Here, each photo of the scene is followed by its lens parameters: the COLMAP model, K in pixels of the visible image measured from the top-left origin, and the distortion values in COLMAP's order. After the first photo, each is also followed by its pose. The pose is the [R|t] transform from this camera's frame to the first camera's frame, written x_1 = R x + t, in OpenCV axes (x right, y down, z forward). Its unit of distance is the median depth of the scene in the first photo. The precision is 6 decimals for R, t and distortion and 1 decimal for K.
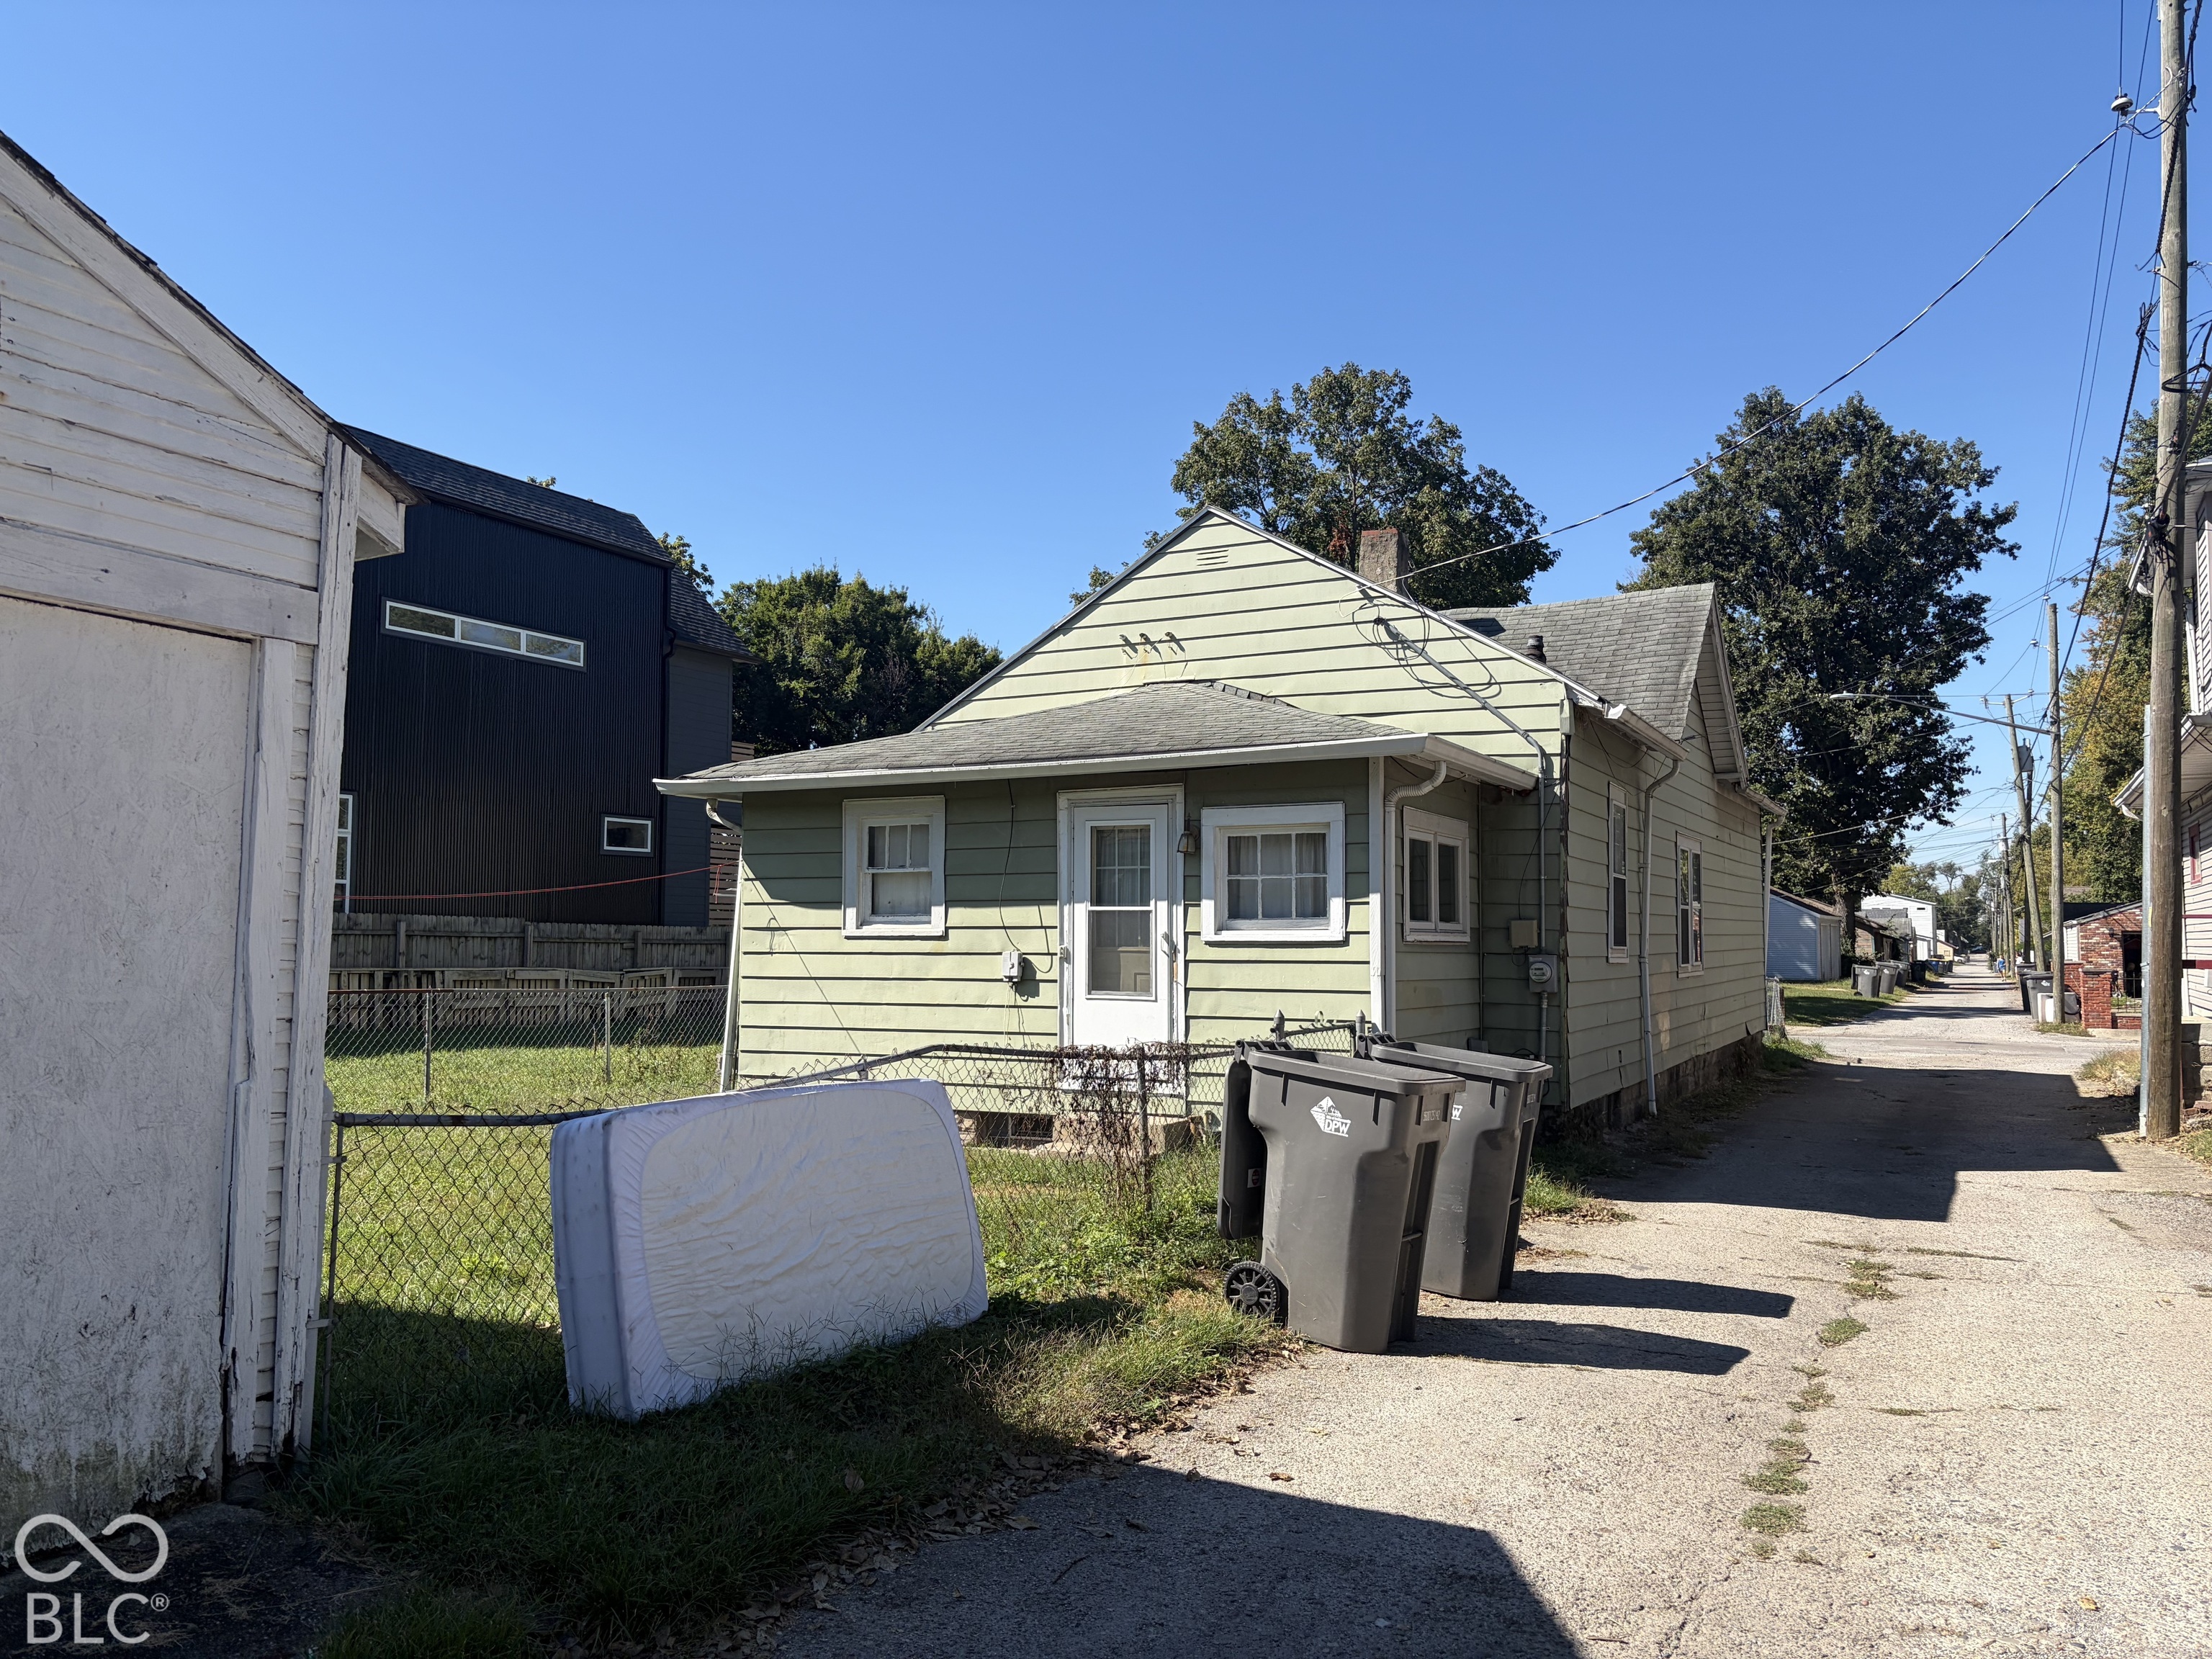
lens RADIAL K [[1668.7, 0, 1119.1], [0, 1668.7, 825.4], [0, 0, 1]] dist [0.047784, -0.051534]
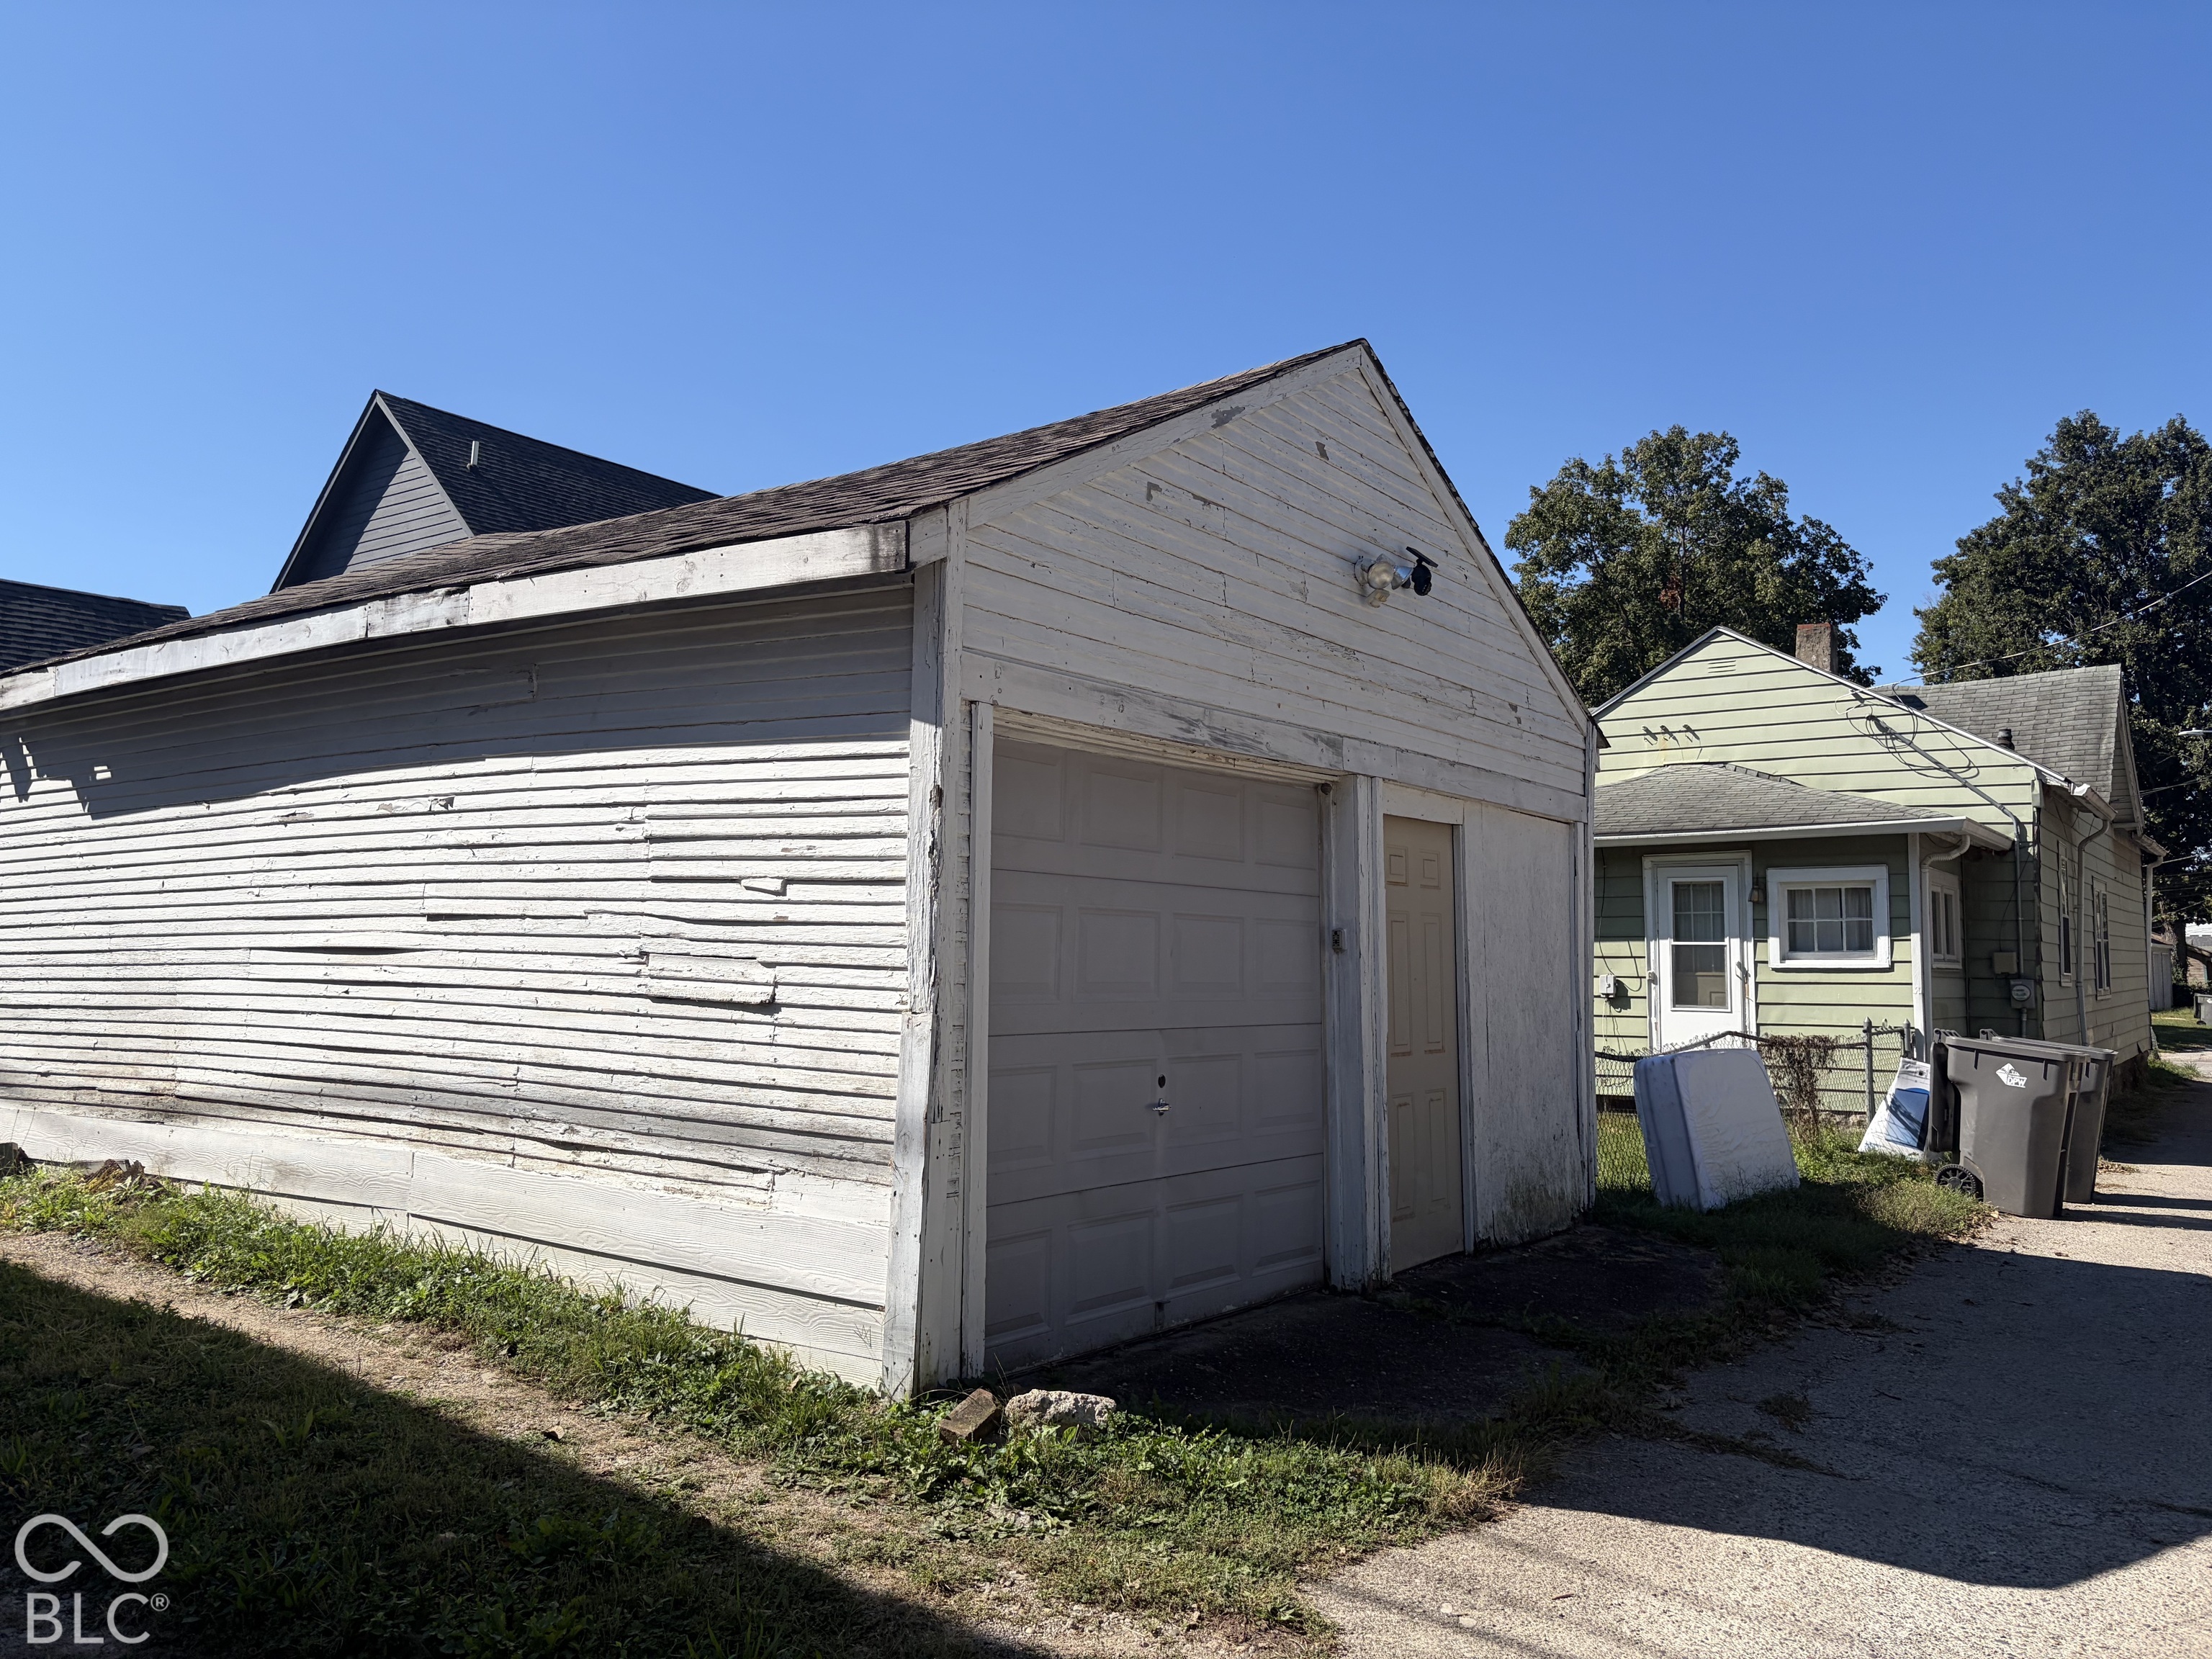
lens RADIAL K [[1668.7, 0, 1107.3], [0, 1668.7, 827.1], [0, 0, 1]] dist [0.047784, -0.051534]
pose [[0.989653, -0.010041, -0.143131, -0.245867], [0.007878, 0.999846, -0.015670, -0.023804], [0.143266, 0.014380, 0.989580, -0.366329]]
